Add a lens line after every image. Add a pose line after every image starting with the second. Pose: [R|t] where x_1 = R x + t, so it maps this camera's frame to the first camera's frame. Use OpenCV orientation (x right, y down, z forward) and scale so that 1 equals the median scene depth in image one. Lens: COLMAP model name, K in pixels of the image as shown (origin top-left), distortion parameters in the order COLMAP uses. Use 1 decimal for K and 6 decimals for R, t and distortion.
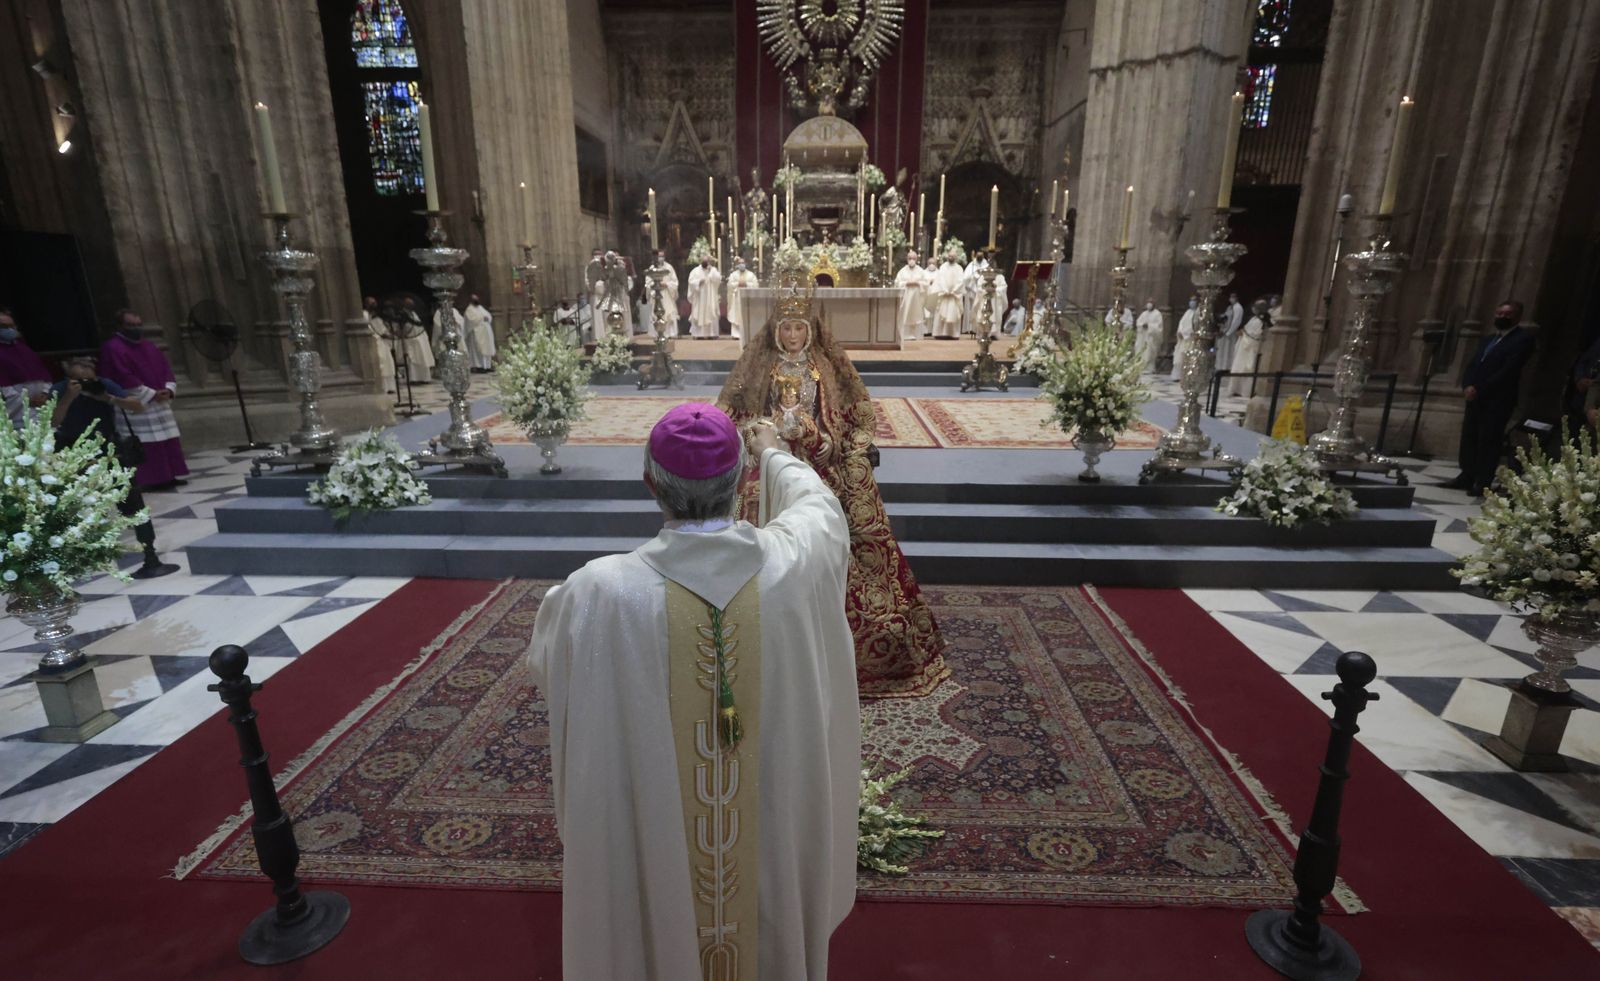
lens RADIAL K [[801.3, 0, 800.4], [0, 801.3, 535.2], [0, 0, 1]] dist [-0.002601, 0.002215]
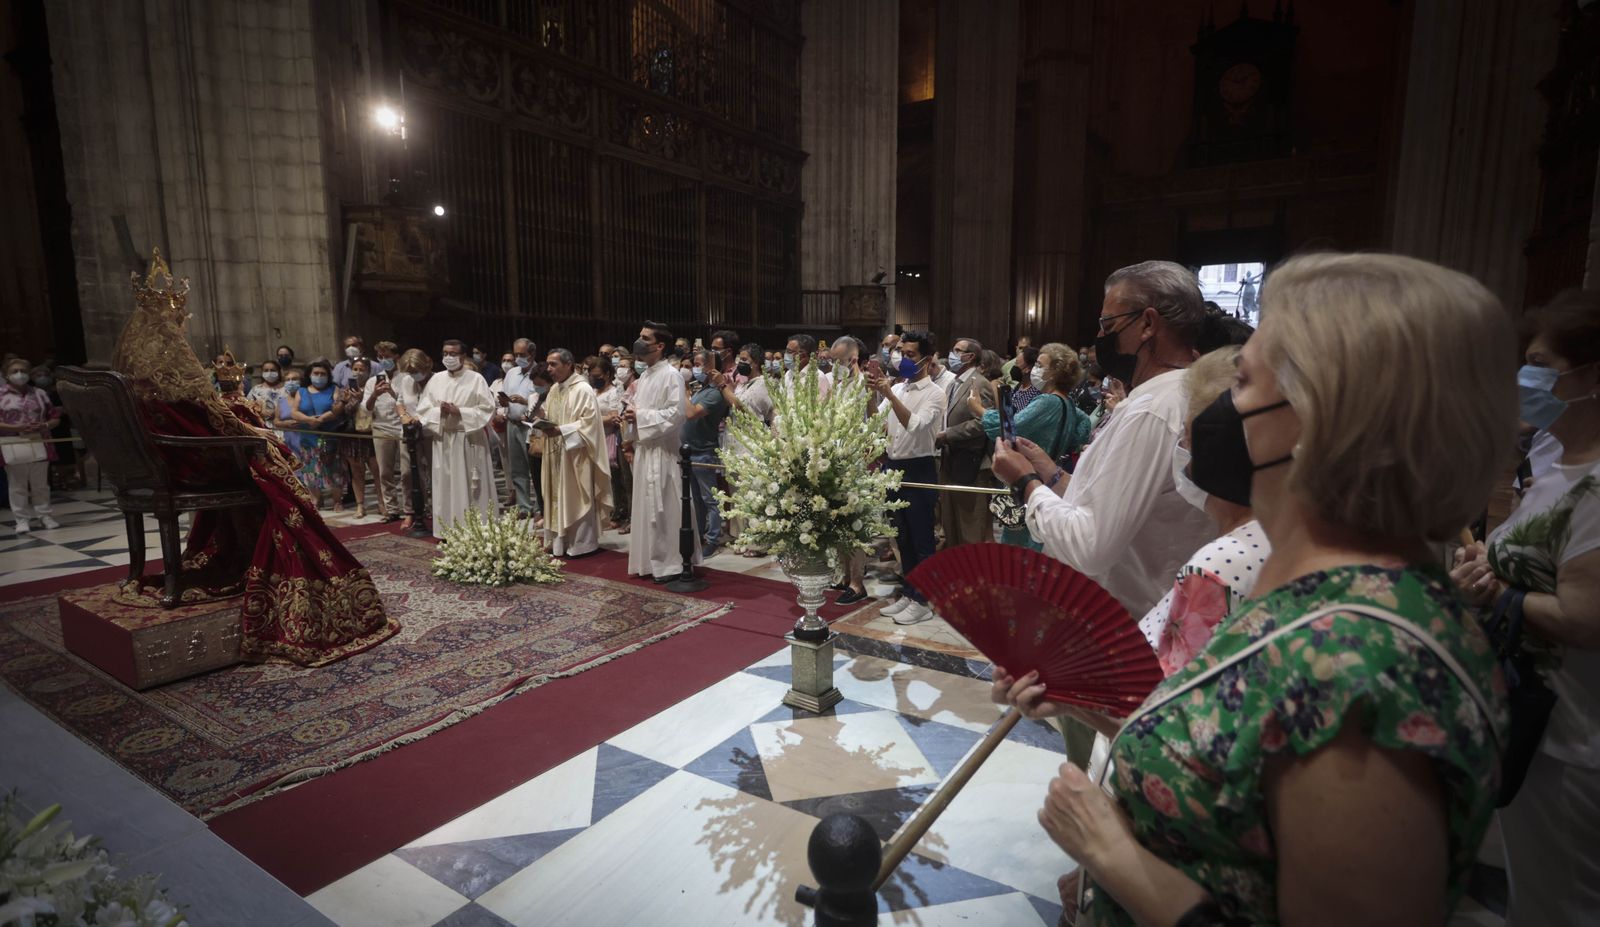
lens RADIAL K [[779.5, 0, 798.1], [0, 779.5, 445.2], [0, 0, 1]] dist [0.019607, 0.000106]
pose [[-0.857549, -0.048976, 0.512065, -0.513125], [0.157401, 0.922727, 0.351851, -0.147825], [-0.489729, 0.382329, -0.783575, 0.619262]]
